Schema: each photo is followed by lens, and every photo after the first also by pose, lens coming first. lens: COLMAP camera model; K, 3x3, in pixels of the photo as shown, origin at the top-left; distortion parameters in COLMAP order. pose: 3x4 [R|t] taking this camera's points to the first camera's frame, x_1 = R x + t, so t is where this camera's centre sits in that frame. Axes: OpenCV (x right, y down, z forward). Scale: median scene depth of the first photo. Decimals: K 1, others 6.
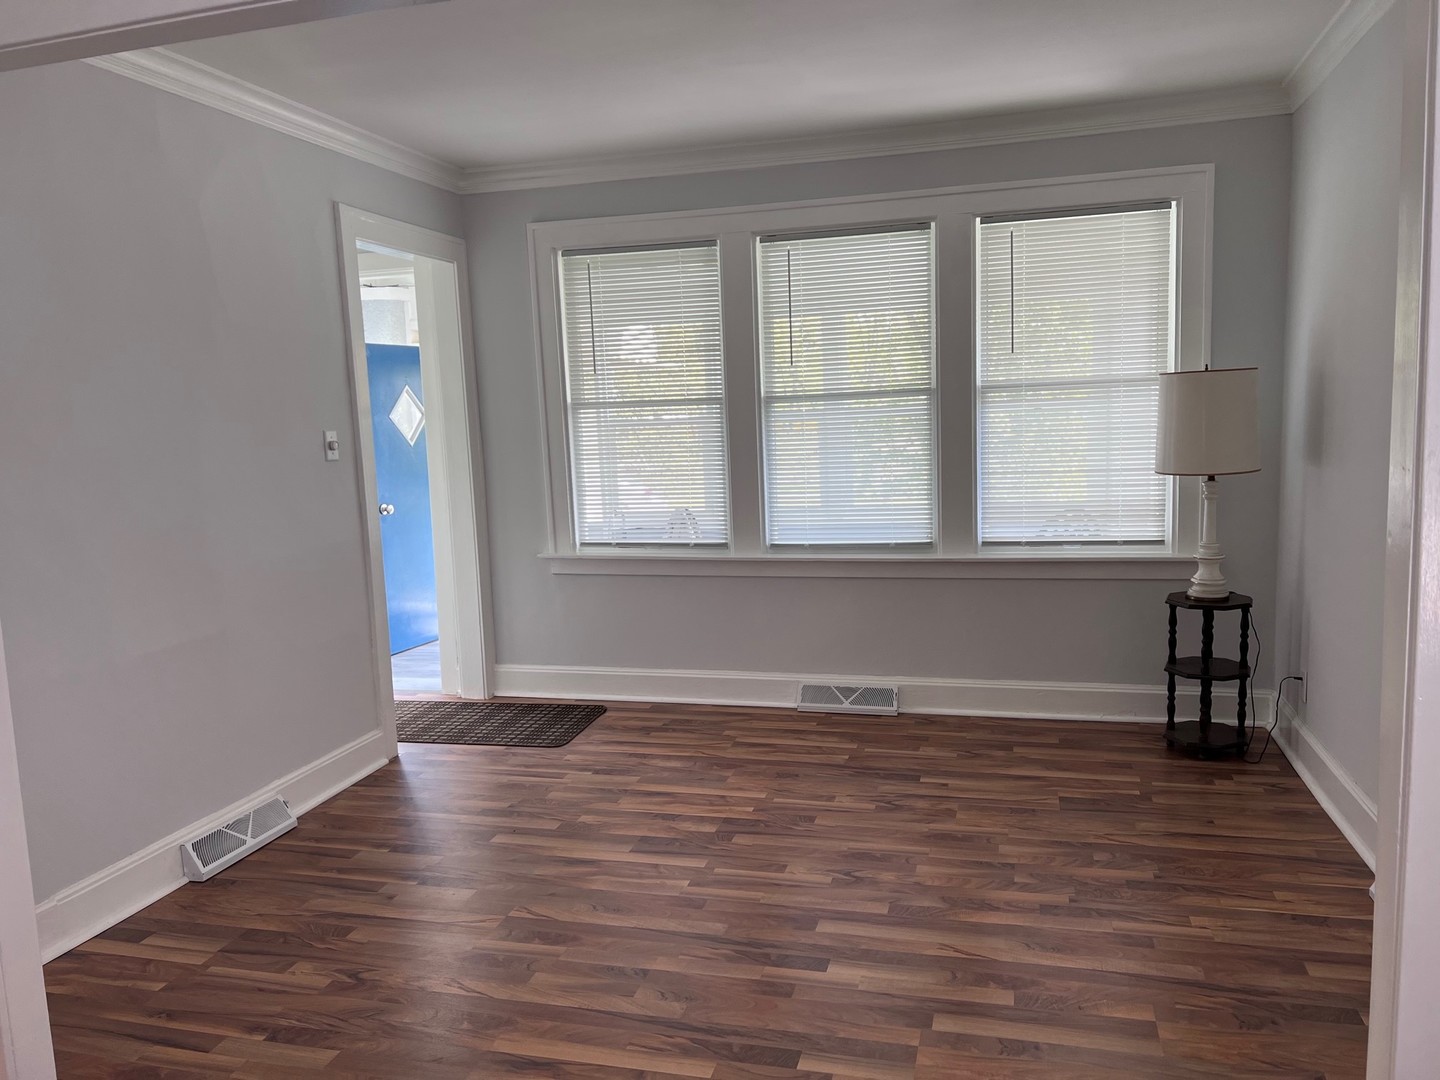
lens RADIAL K [[1085.1, 0, 716.4], [0, 1085.1, 552.7], [0, 0, 1]] dist [0.055966, -0.060654]
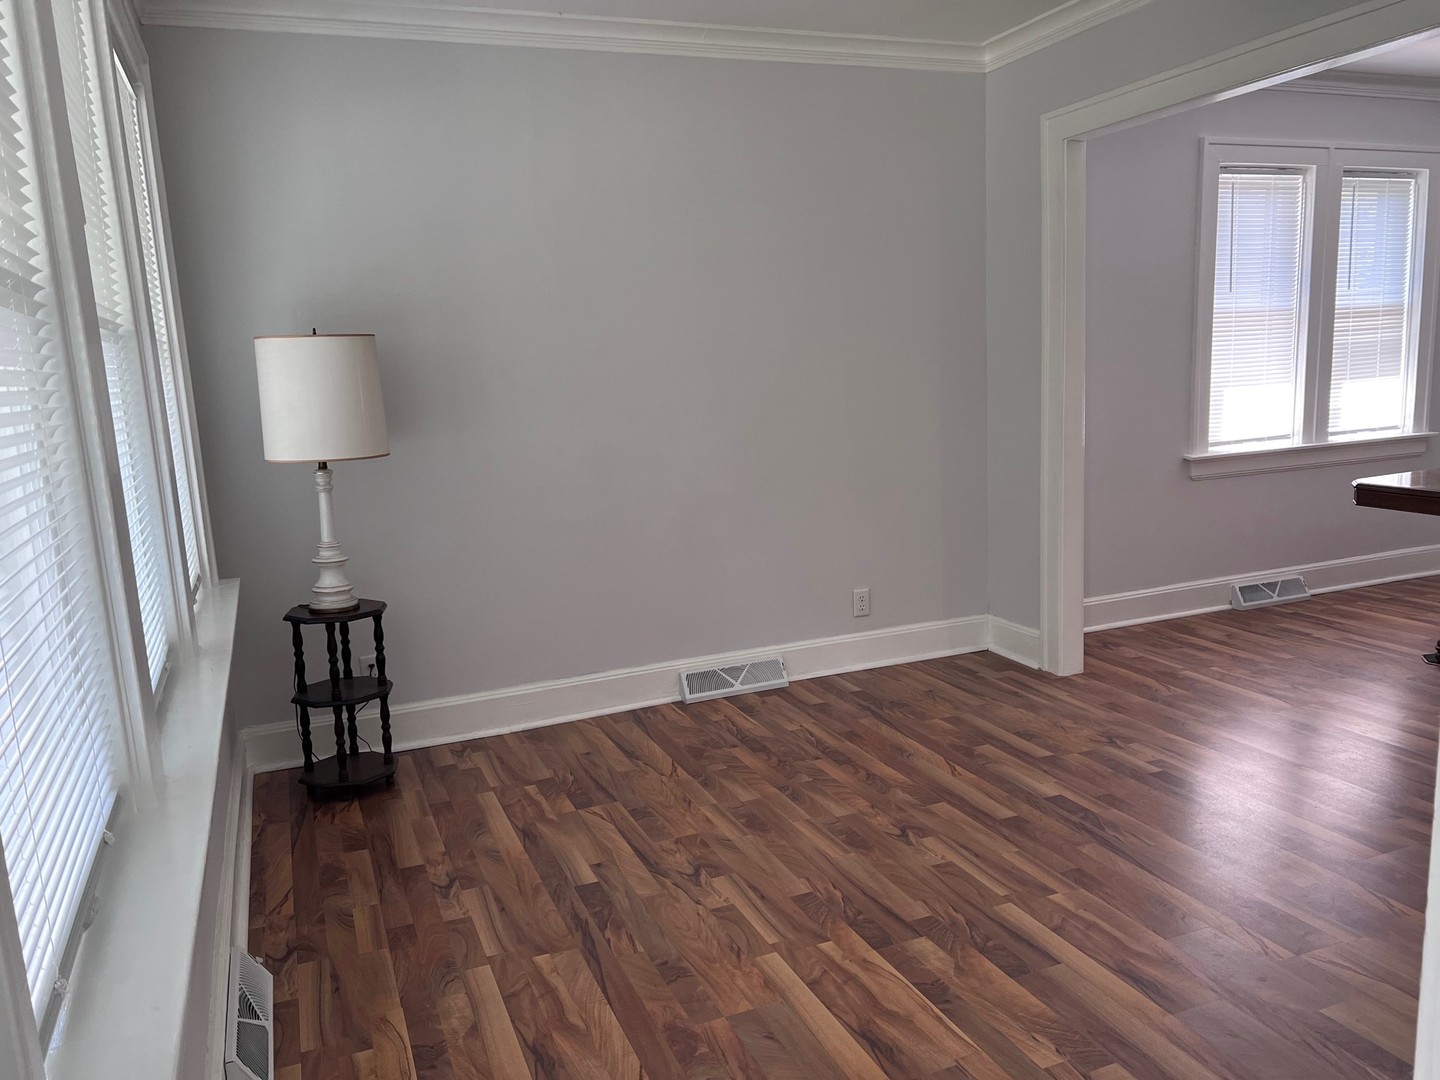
lens RADIAL K [[1089.3, 0, 733.4], [0, 1089.3, 544.7], [0, 0, 1]] dist [0.057225, -0.060064]
pose [[-0.618116, -0.063261, 0.783537, -0.367256], [0.172657, 0.961491, 0.213835, -0.123192], [-0.766891, 0.267458, -0.583390, 1.150096]]
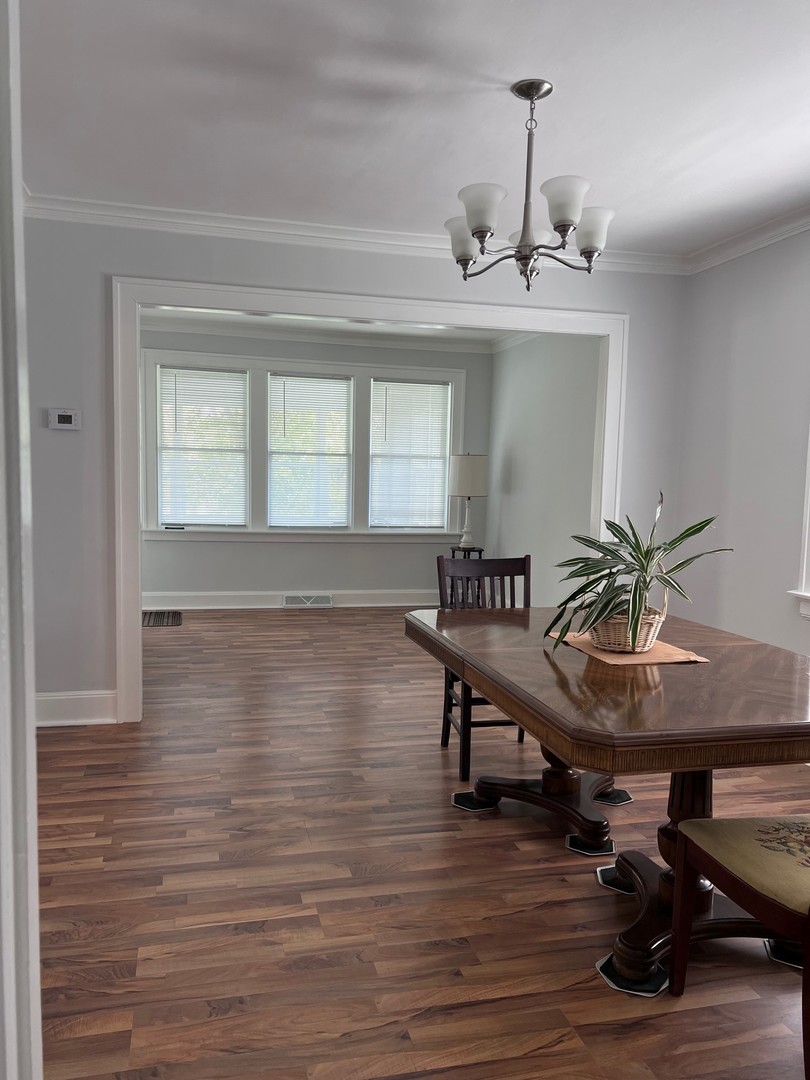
lens RADIAL K [[813.9, 0, 402.4], [0, 813.9, 553.0], [0, 0, 1]] dist [0.055966, -0.060654]
pose [[0.866188, 0.011441, 0.499587, -0.532458], [0.006343, 0.999406, -0.033886, 0.103812], [-0.499678, 0.032520, 0.865601, -0.451482]]
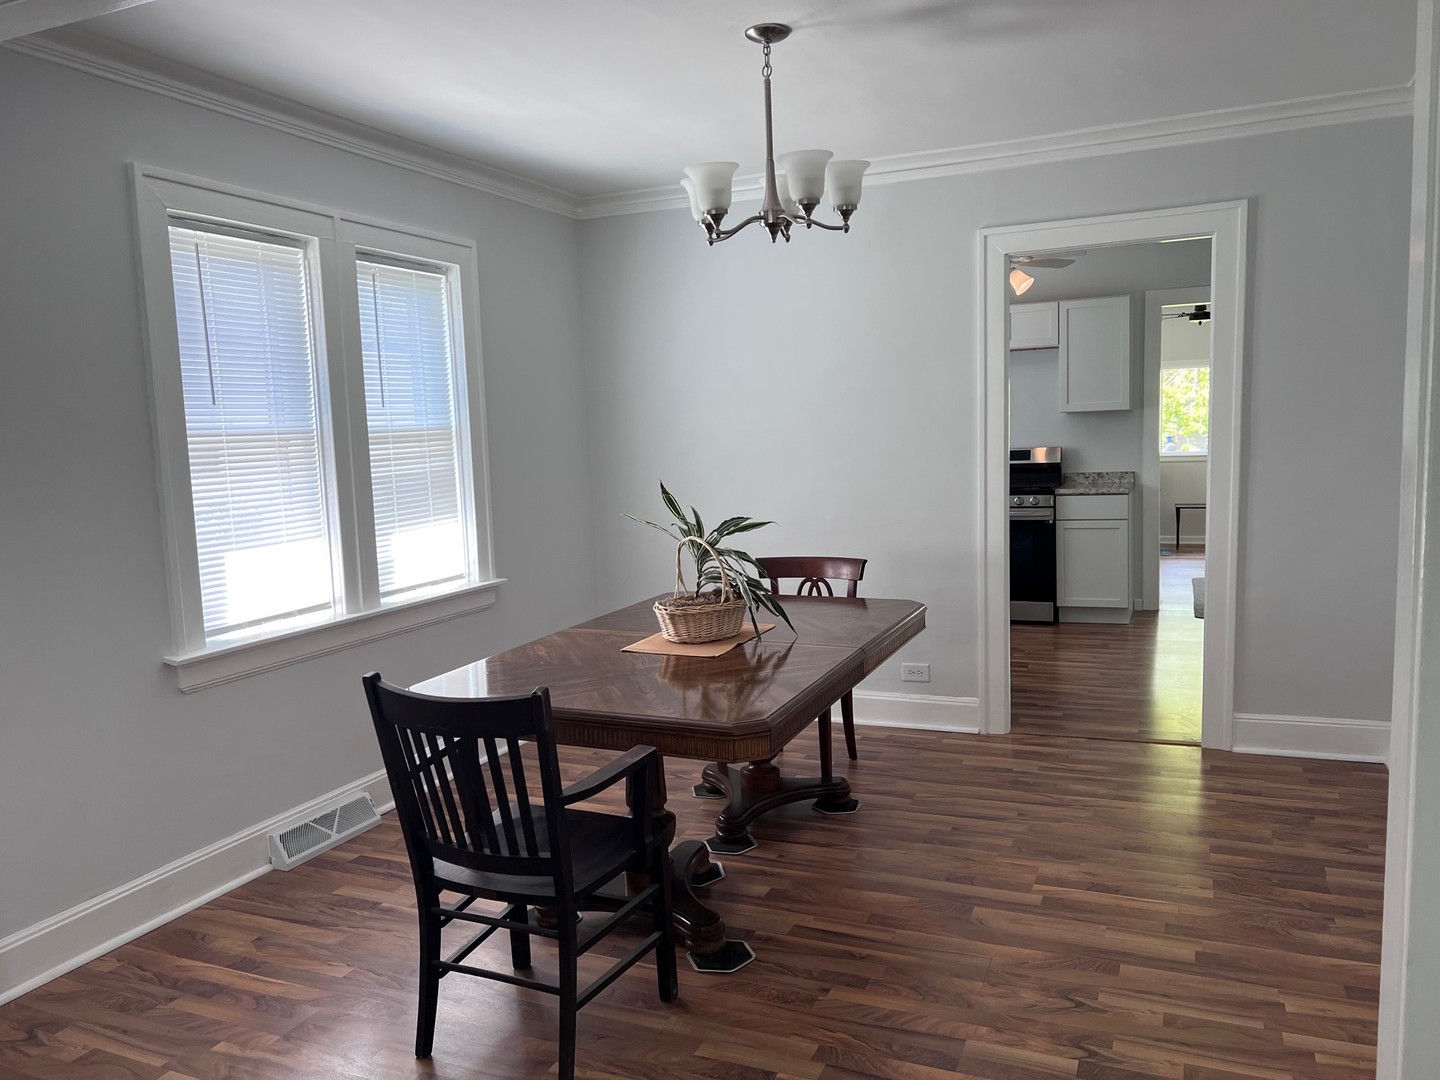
lens RADIAL K [[1085.1, 0, 739.1], [0, 1085.1, 544.5], [0, 0, 1]] dist [0.055966, -0.060654]
pose [[-0.989231, 0.064453, 0.131410, -0.224760], [0.094244, 0.967425, 0.234962, -0.091720], [-0.111985, 0.244816, -0.963081, 0.723315]]
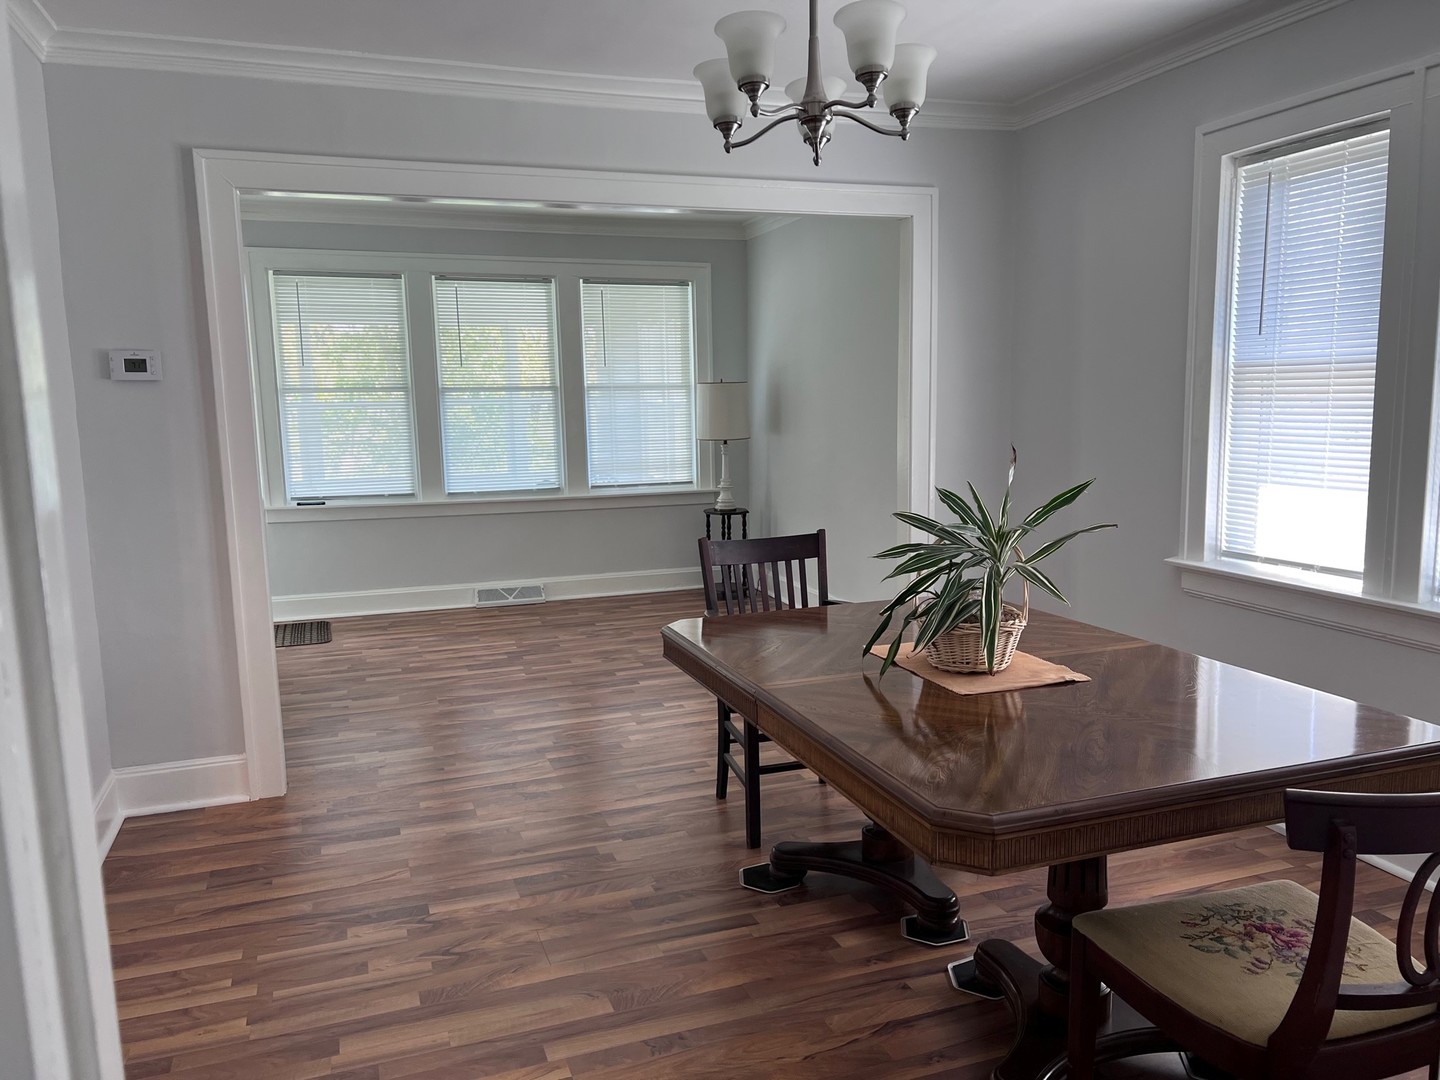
lens RADIAL K [[1085.1, 0, 737.8], [0, 1085.1, 557.6], [0, 0, 1]] dist [0.055966, -0.060654]
pose [[0.810036, -0.061732, 0.583121, -0.526578], [0.061232, 0.997911, 0.020584, 0.077529], [-0.583174, 0.019032, 0.812124, -0.410078]]
